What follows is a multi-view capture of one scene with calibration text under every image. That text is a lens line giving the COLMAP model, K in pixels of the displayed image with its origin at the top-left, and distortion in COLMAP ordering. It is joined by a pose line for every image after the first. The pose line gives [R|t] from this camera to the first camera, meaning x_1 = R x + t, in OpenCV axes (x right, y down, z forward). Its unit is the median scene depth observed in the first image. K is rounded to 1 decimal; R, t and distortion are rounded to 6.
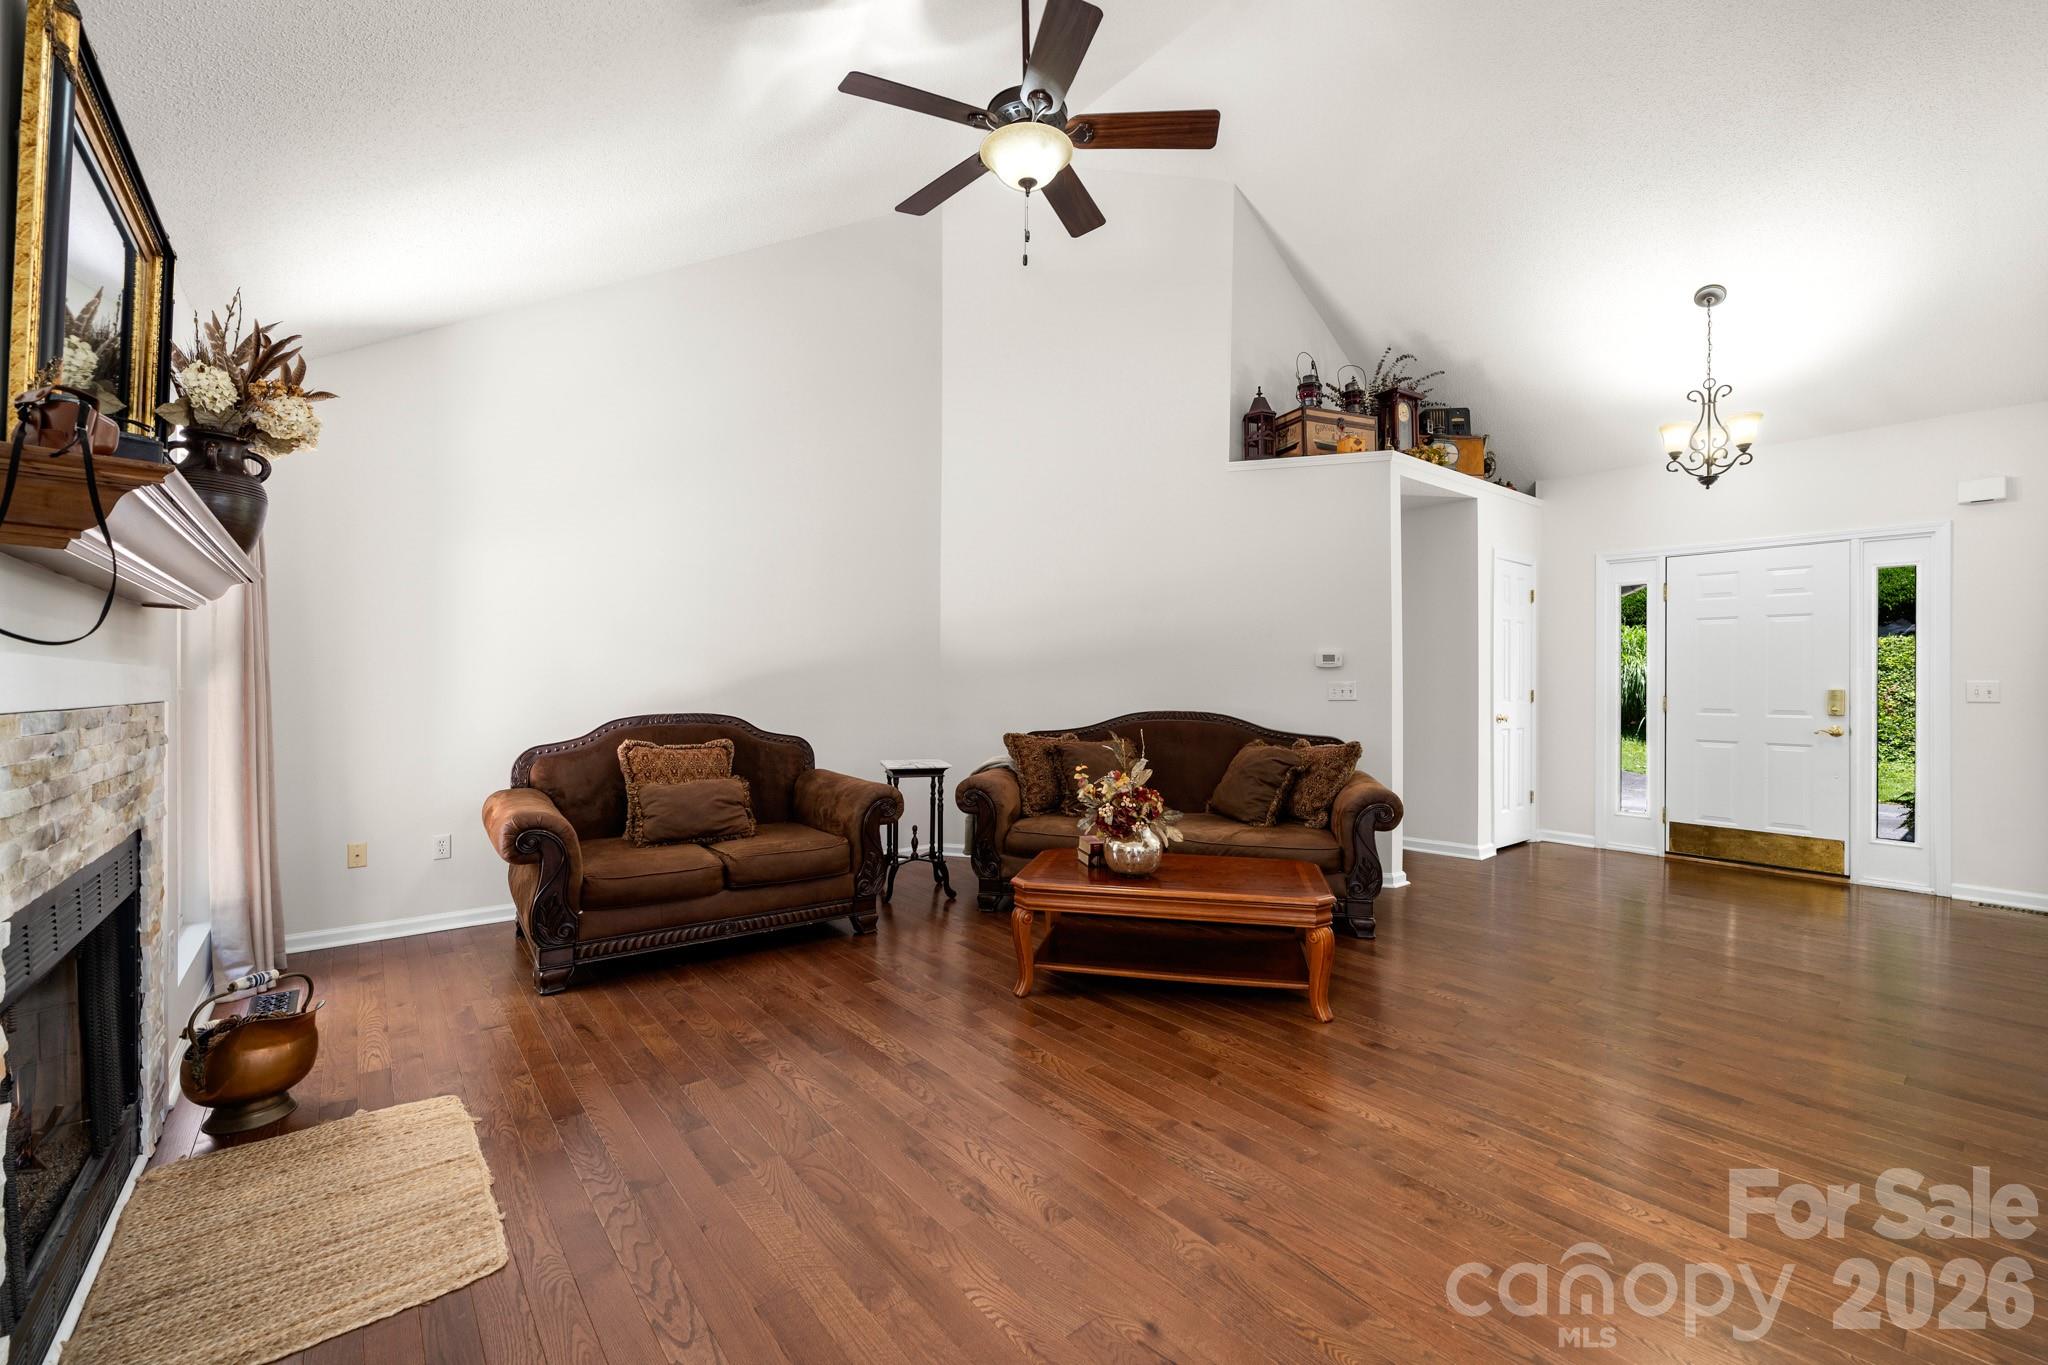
lens RADIAL K [[835.2, 0, 1041.2], [0, 835.2, 674.9], [0, 0, 1]] dist [0.000361, -0.000393]
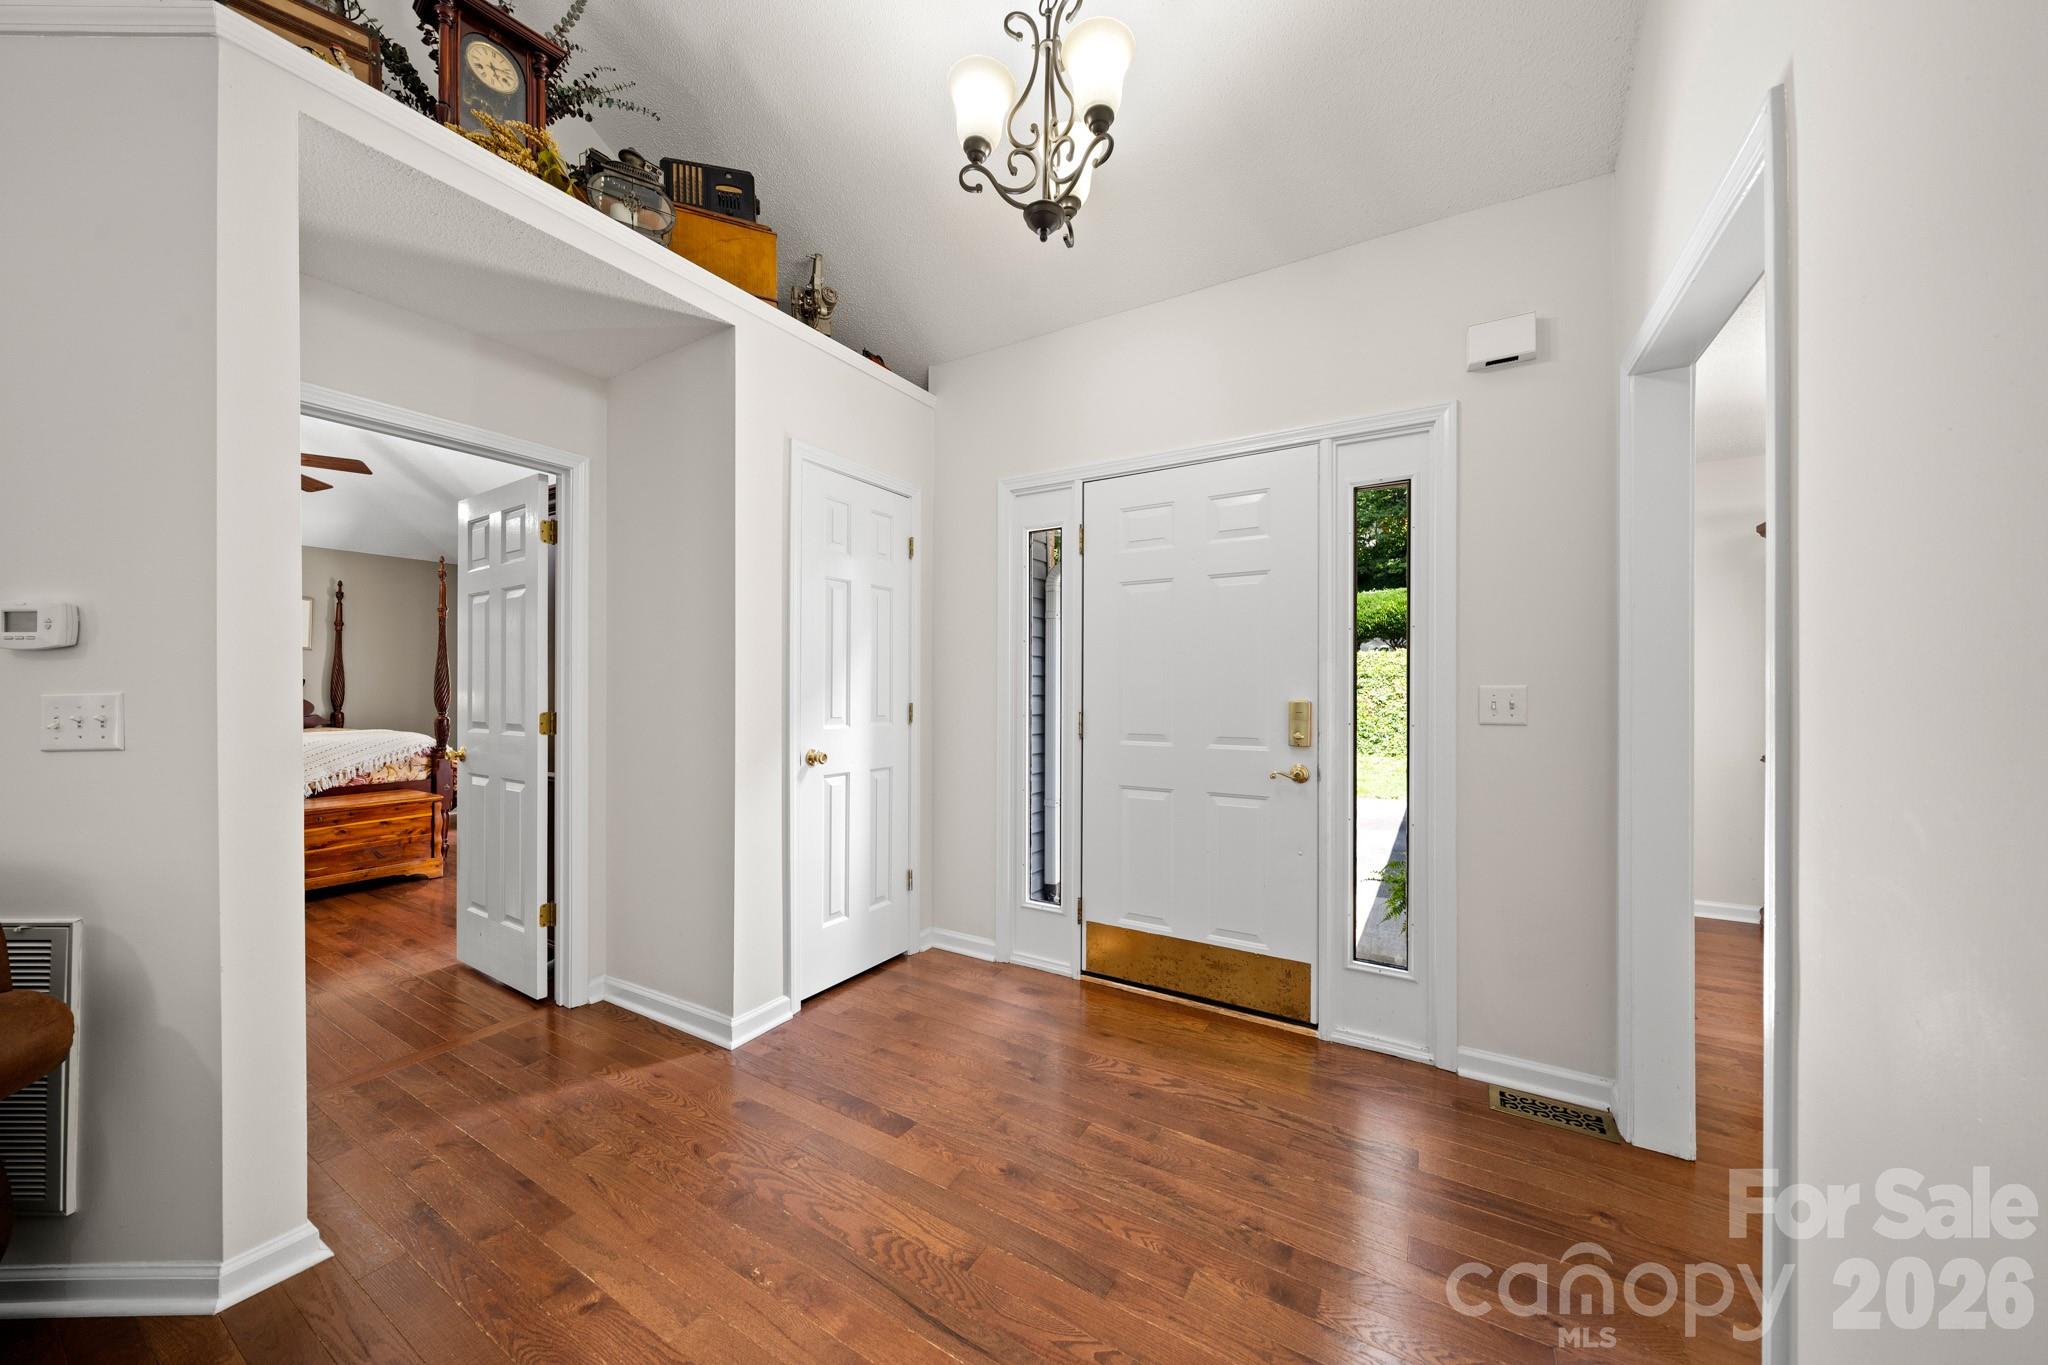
lens RADIAL K [[698.9, 0, 1033.6], [0, 698.9, 688.0], [0, 0, 1]] dist [-0.001143, -0.000054]
pose [[0.940757, -0.003972, 0.339058, 0.614948], [0.001704, 0.999974, 0.006987, 0.004467], [-0.339077, -0.005995, 0.940740, 0.608002]]
